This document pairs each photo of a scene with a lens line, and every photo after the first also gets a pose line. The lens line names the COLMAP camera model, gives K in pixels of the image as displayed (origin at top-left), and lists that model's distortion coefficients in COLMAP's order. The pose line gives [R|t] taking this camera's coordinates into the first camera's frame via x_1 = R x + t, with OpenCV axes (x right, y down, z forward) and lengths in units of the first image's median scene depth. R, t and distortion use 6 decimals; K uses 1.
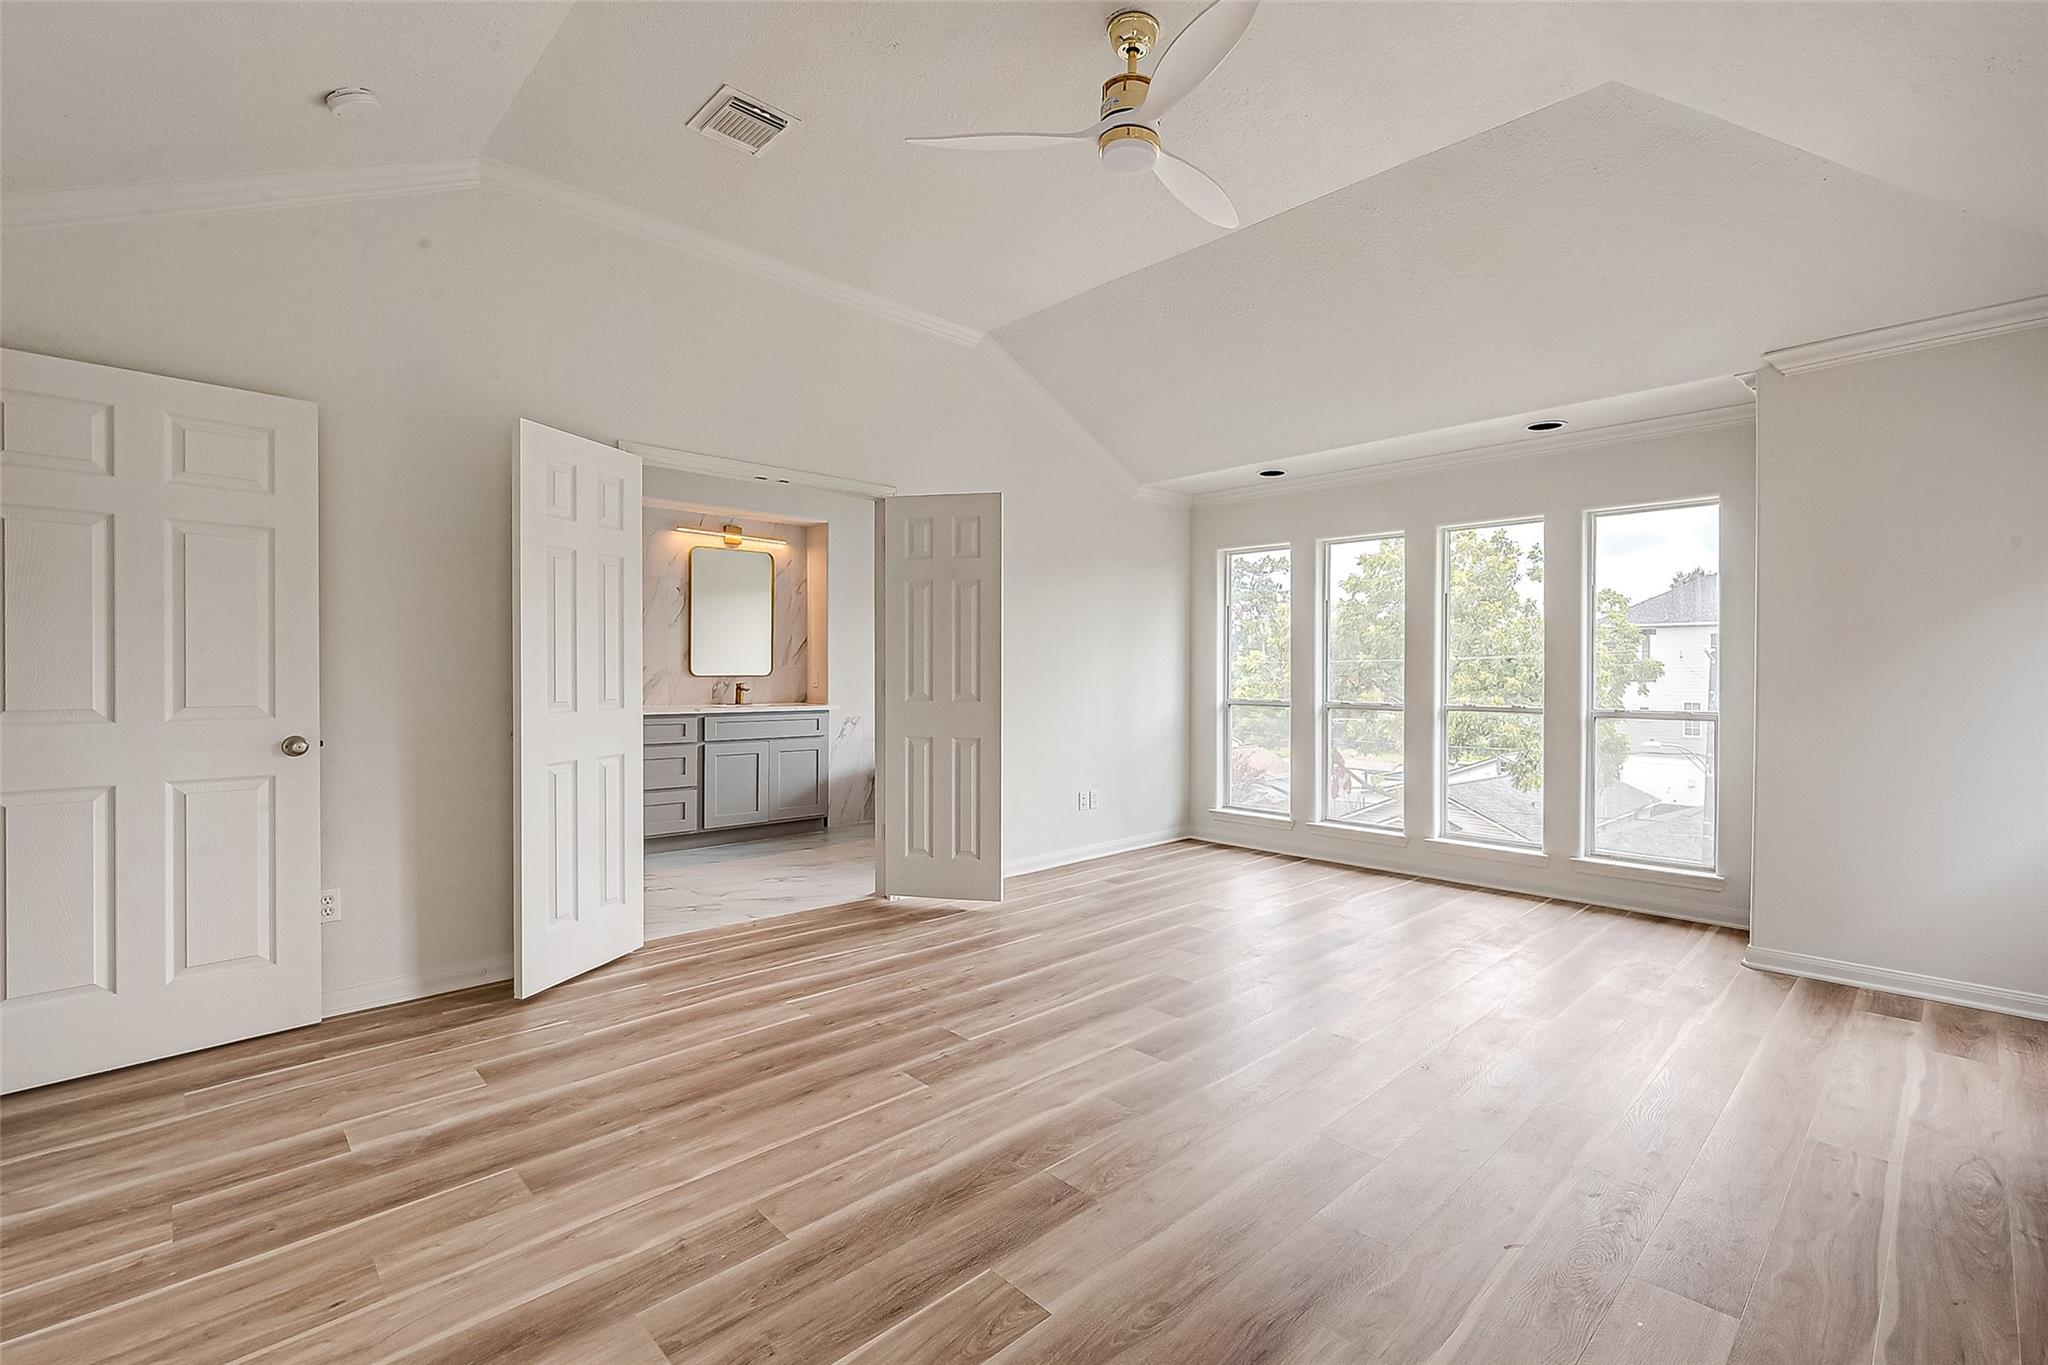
lens RADIAL K [[883.1, 0, 1088.3], [0, 883.1, 665.5], [0, 0, 1]] dist [-0.002720, 0.000834]
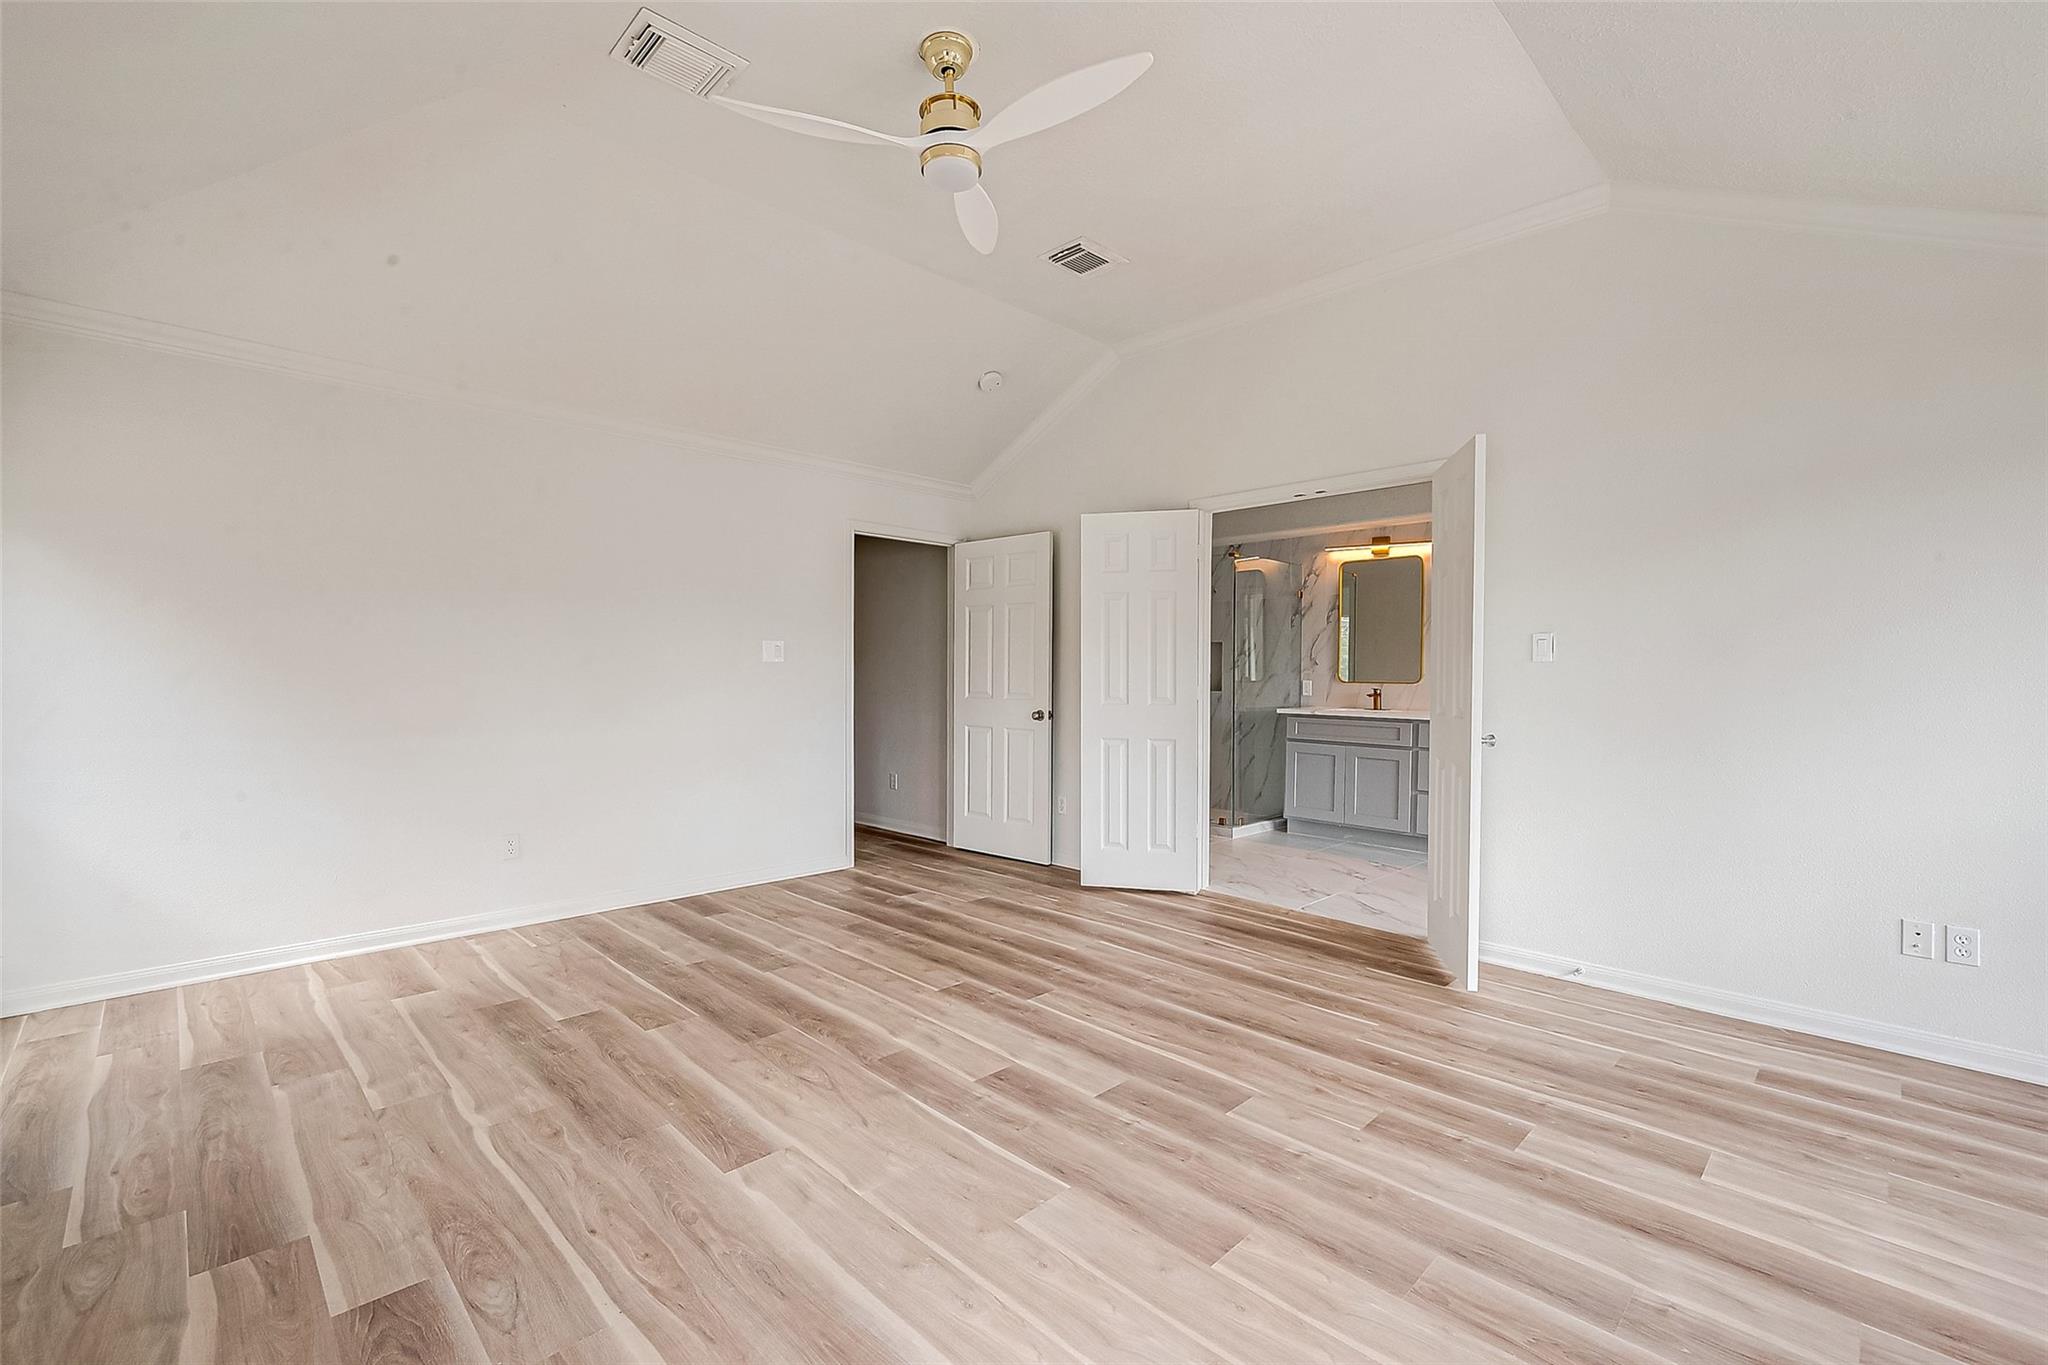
lens RADIAL K [[861.0, 0, 1058.2], [0, 861.0, 686.1], [0, 0, 1]] dist [0.001308, 0.000112]
pose [[0.022452, 0.011903, -0.999677, 0.930430], [-0.001424, 0.999928, 0.011874, 0.005684], [0.999747, 0.001157, 0.022467, 0.971450]]
